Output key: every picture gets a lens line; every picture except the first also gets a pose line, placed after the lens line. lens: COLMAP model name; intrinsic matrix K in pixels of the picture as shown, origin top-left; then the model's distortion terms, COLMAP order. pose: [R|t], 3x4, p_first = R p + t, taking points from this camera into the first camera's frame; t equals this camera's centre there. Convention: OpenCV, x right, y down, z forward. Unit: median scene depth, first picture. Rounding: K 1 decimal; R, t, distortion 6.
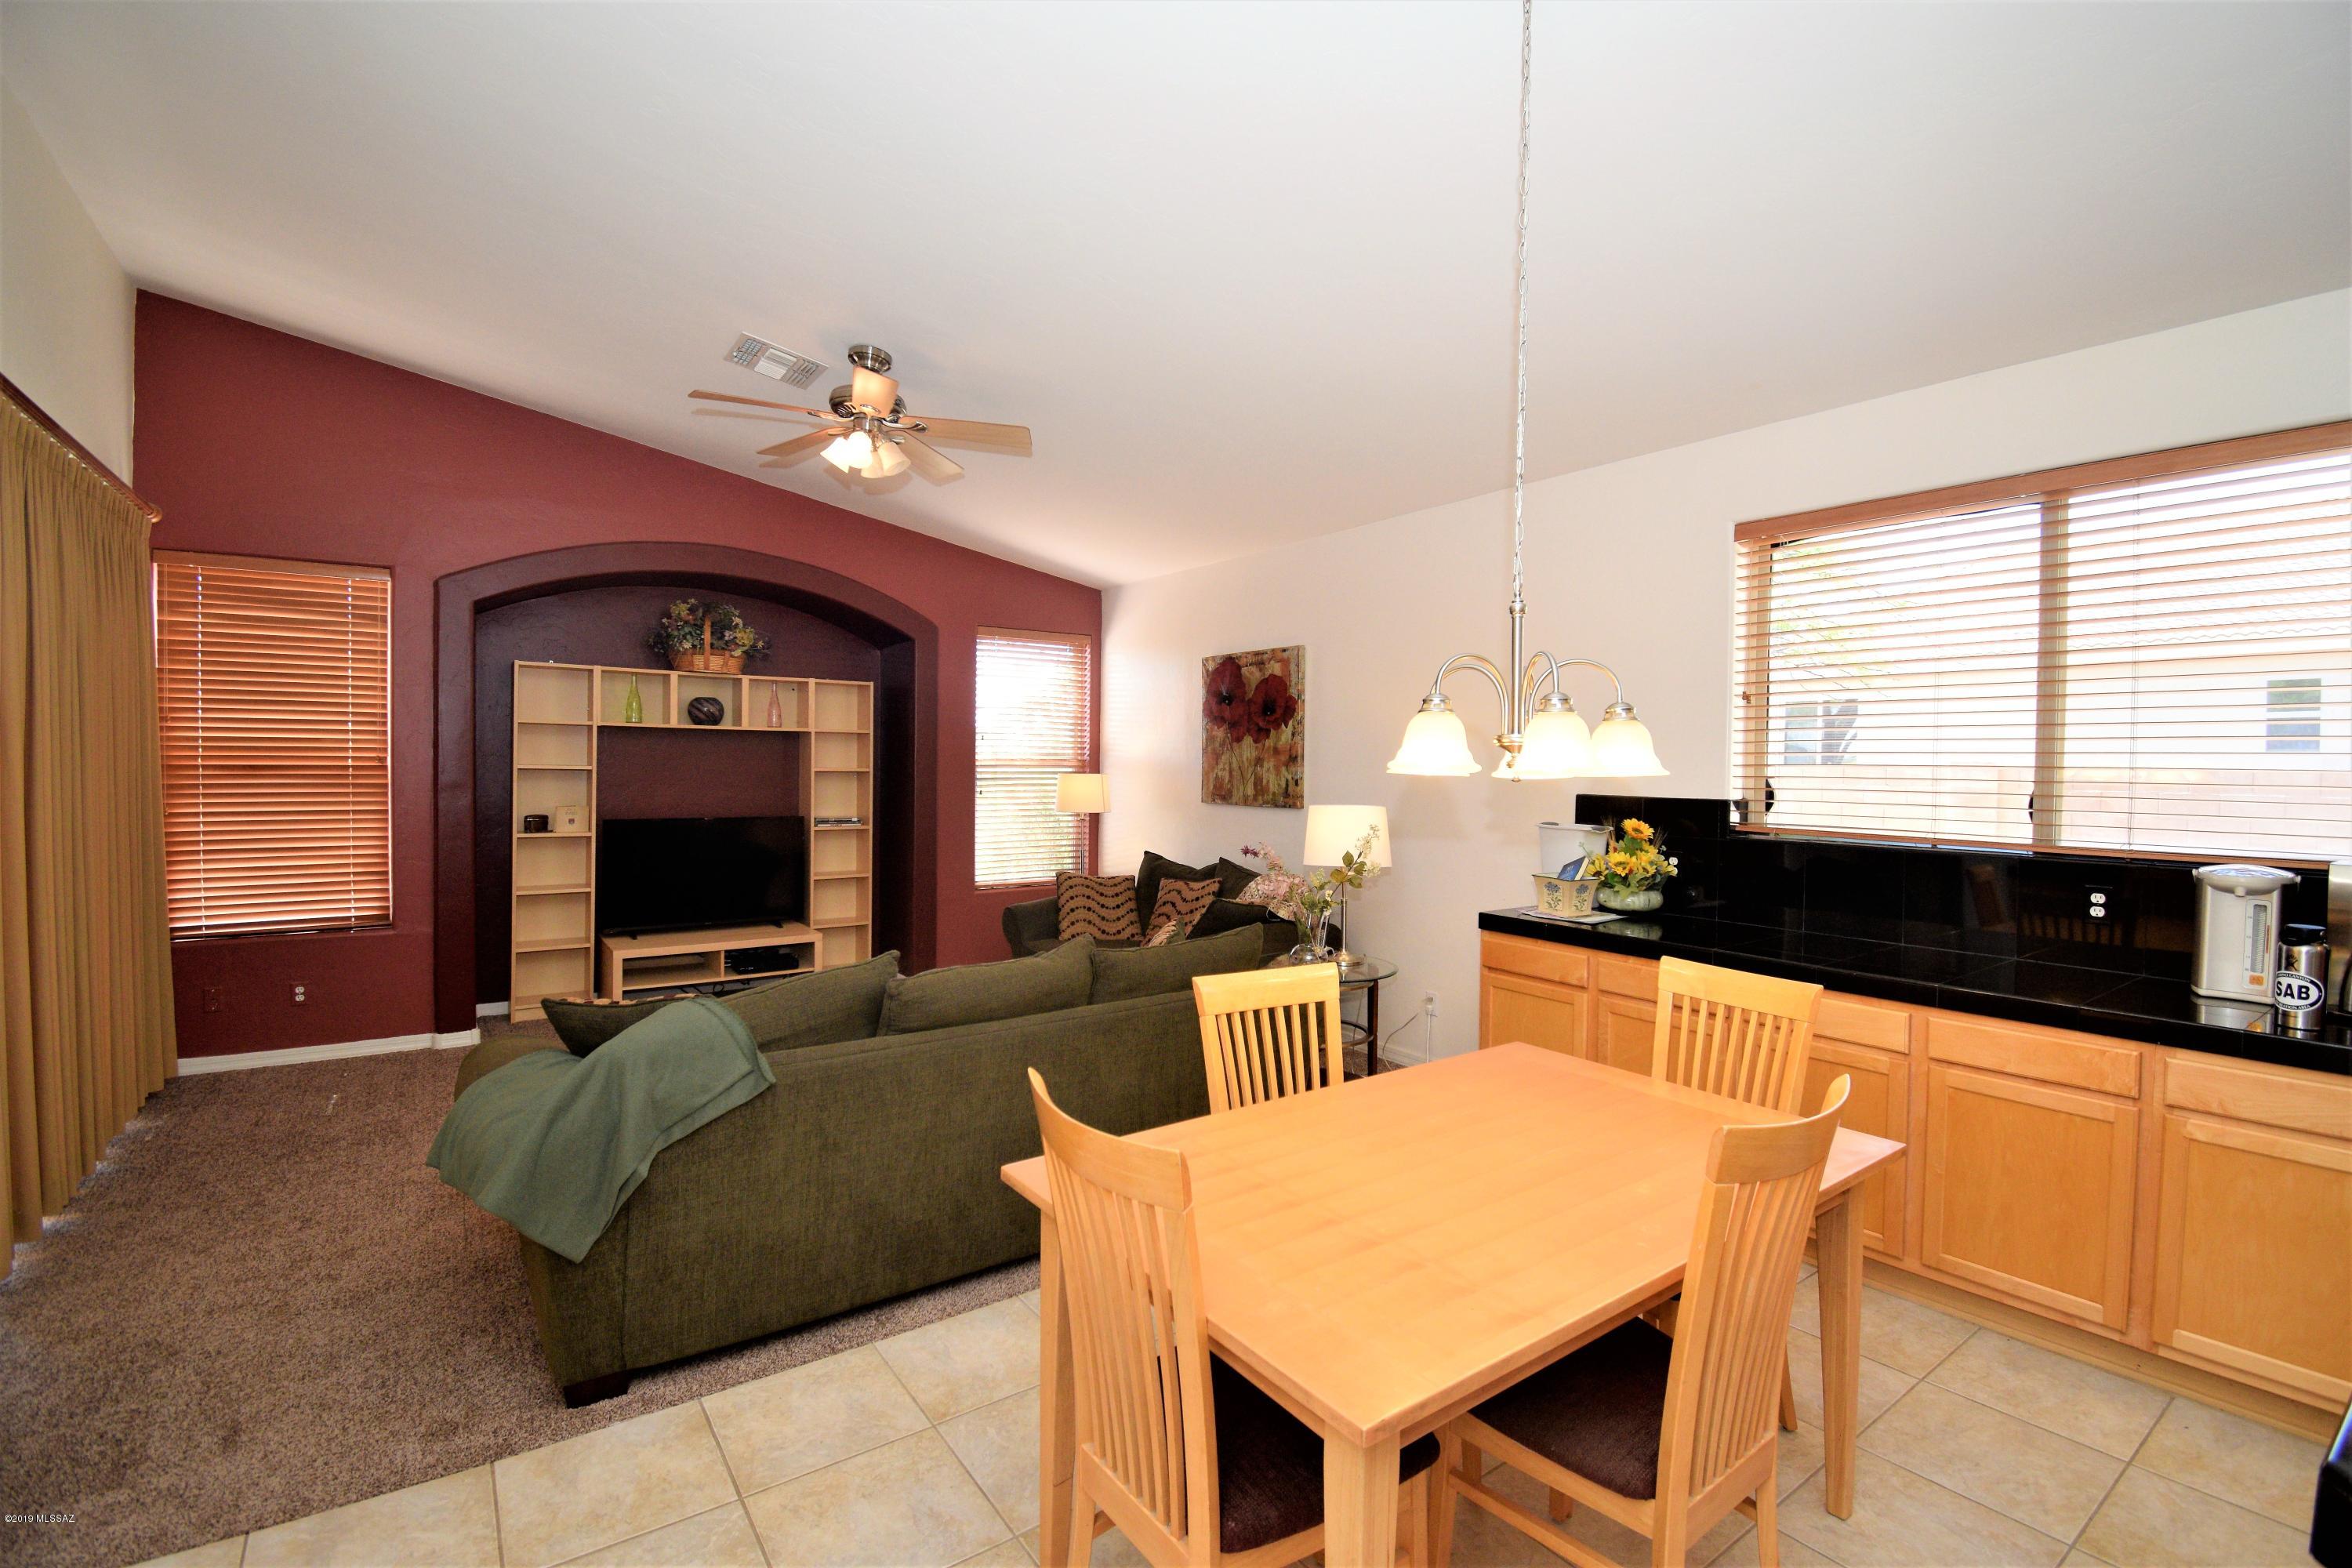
lens RADIAL K [[1035.4, 0, 1183.9], [0, 1035.4, 786.0], [0, 0, 1]] dist [0.020006, -0.023192]
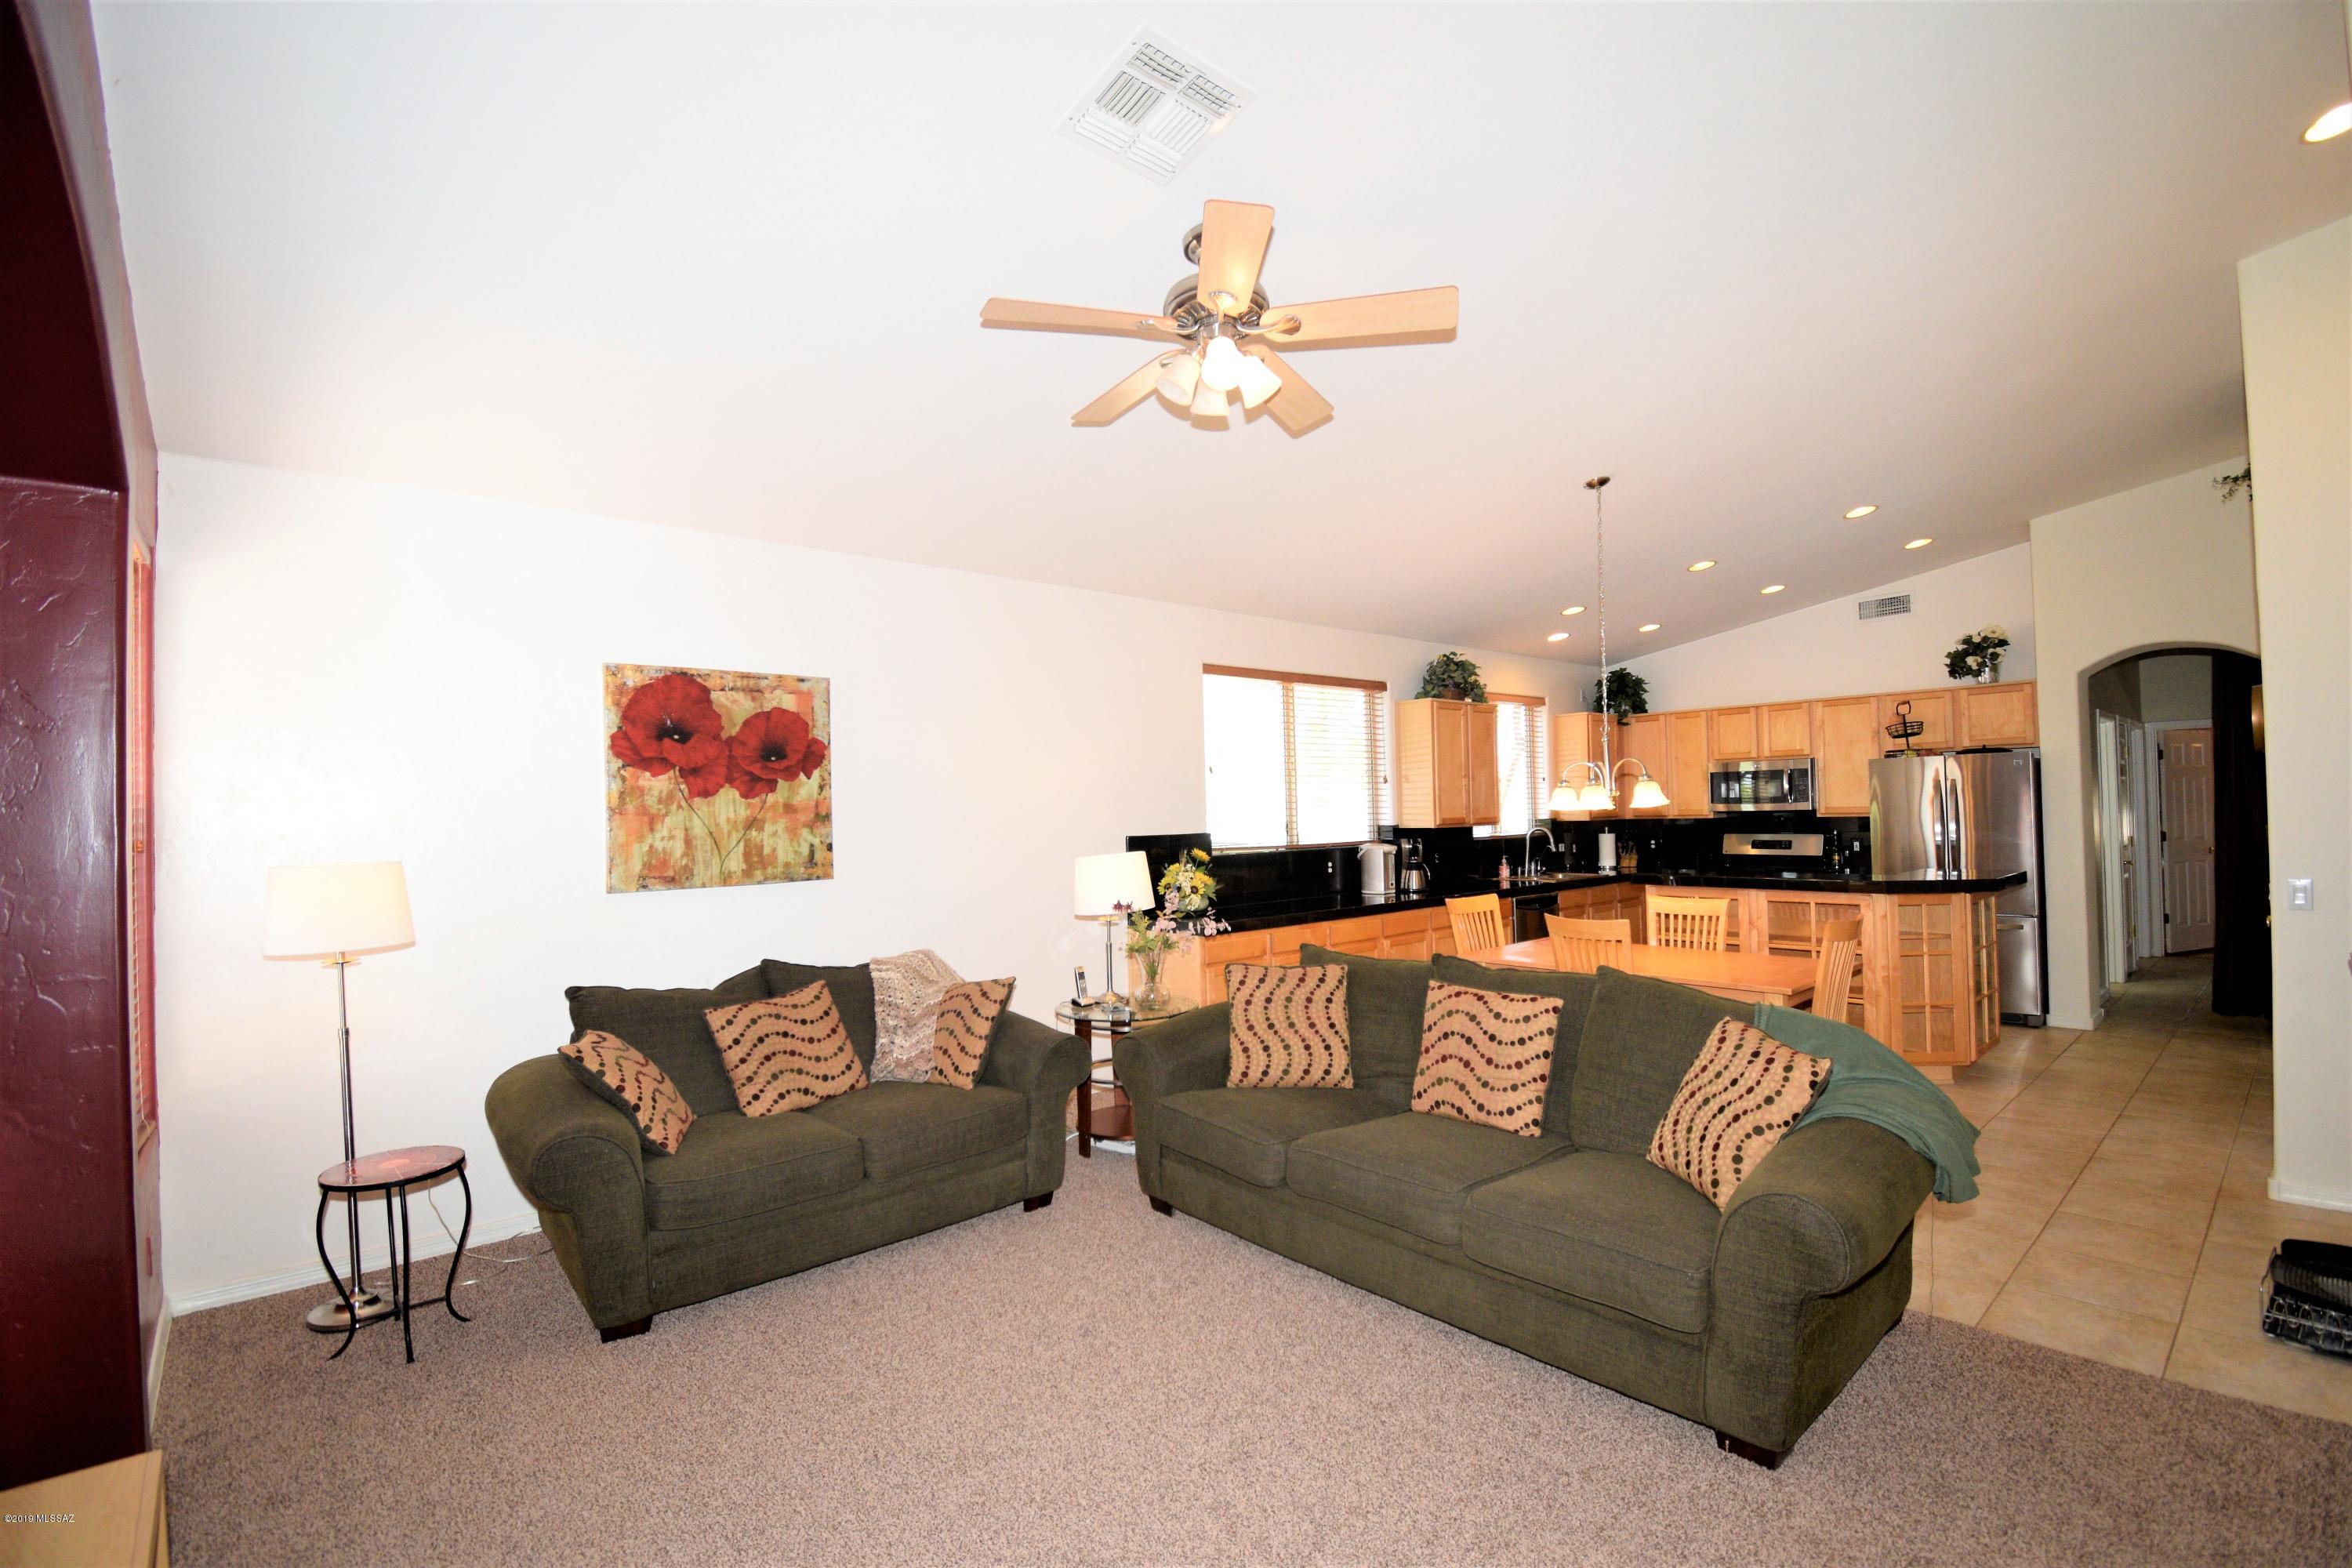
lens RADIAL K [[1035.4, 0, 1183.9], [0, 1035.4, 786.0], [0, 0, 1]] dist [0.020006, -0.023192]
pose [[-0.099188, 0.011518, 0.995002, -2.973949], [0.043248, 0.999038, -0.007253, -0.136063], [-0.994128, 0.042313, -0.099591, 3.312058]]
